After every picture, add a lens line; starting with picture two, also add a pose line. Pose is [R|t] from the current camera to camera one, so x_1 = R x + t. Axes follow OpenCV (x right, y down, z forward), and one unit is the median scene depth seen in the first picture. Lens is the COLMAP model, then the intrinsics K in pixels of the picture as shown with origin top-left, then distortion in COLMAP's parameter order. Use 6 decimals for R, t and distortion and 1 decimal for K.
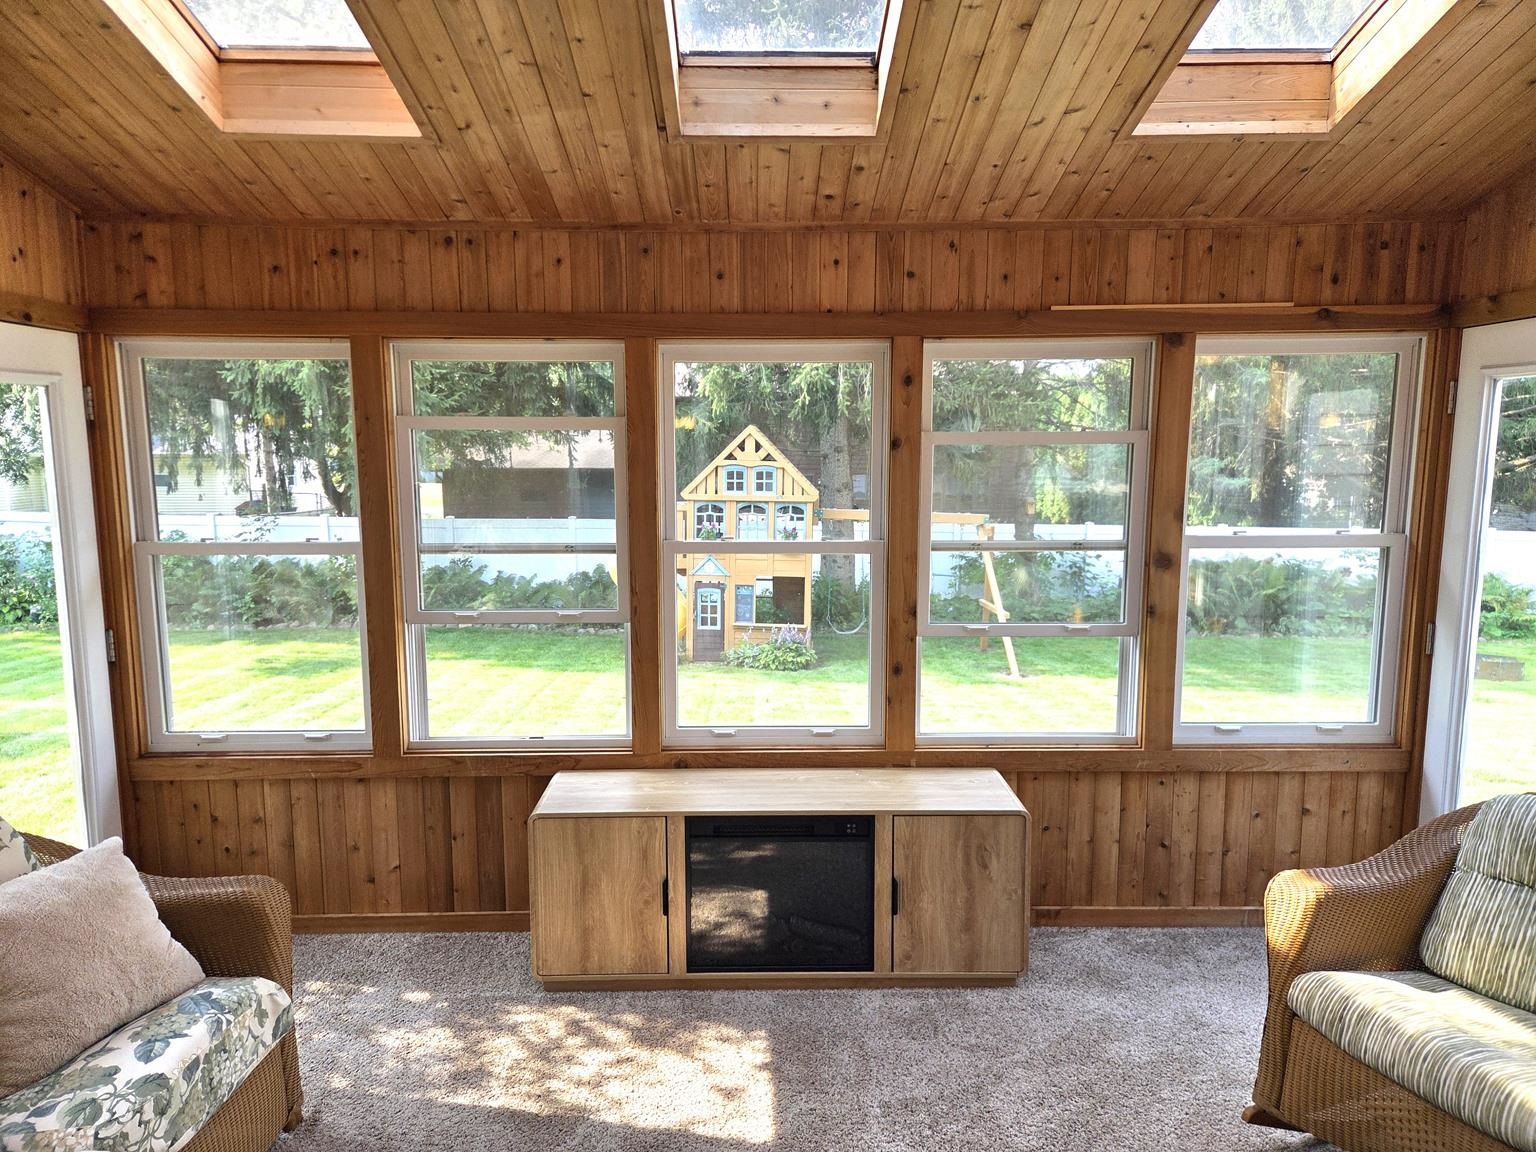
lens RADIAL K [[1031.0, 0, 757.4], [0, 1031.0, 570.3], [0, 0, 1]] dist [0.074481, -0.049862]
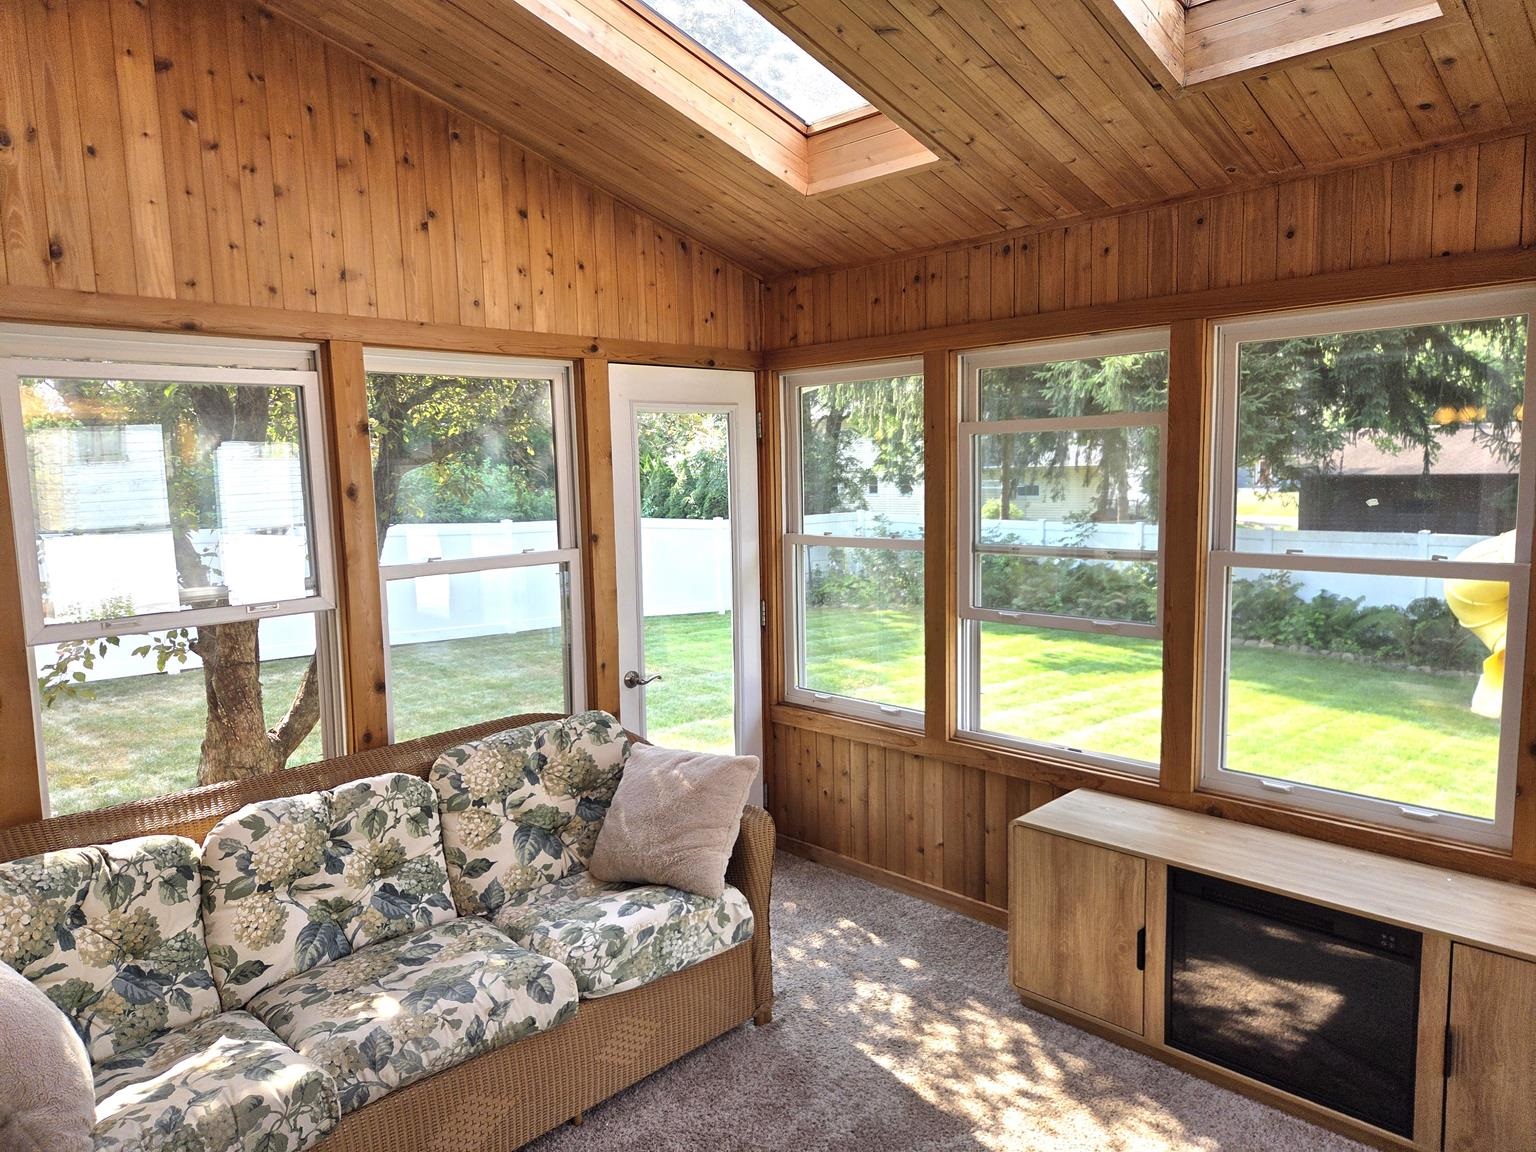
lens RADIAL K [[1031.0, 0, 760.4], [0, 1031.0, 568.9], [0, 0, 1]] dist [0.074481, -0.049862]
pose [[0.698456, 0.057877, -0.713309, 0.284141], [-0.065586, 0.997707, 0.016733, -0.003458], [0.712642, 0.035096, 0.700650, 0.119548]]
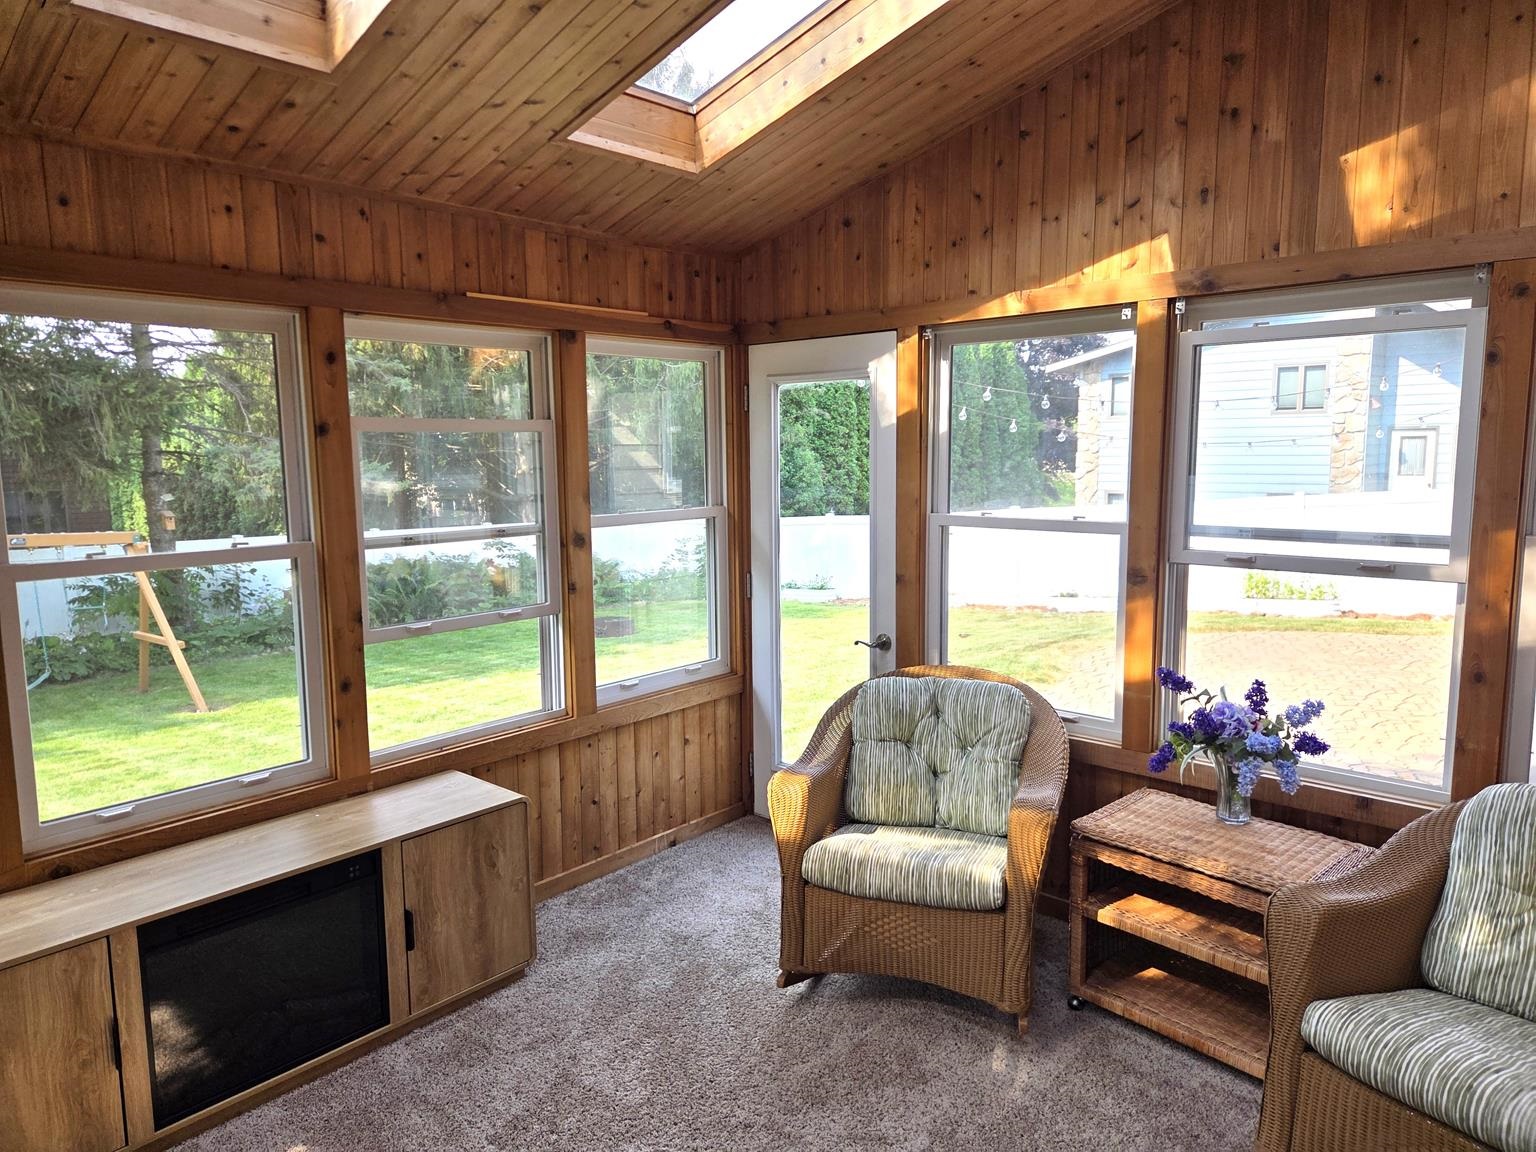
lens RADIAL K [[1031.0, 0, 766.1], [0, 1031.0, 562.6], [0, 0, 1]] dist [0.074481, -0.049862]
pose [[0.672279, -0.090724, 0.734718, -0.277904], [0.103468, 0.994236, 0.028094, 0.004066], [-0.733031, 0.057133, 0.677791, 0.133319]]
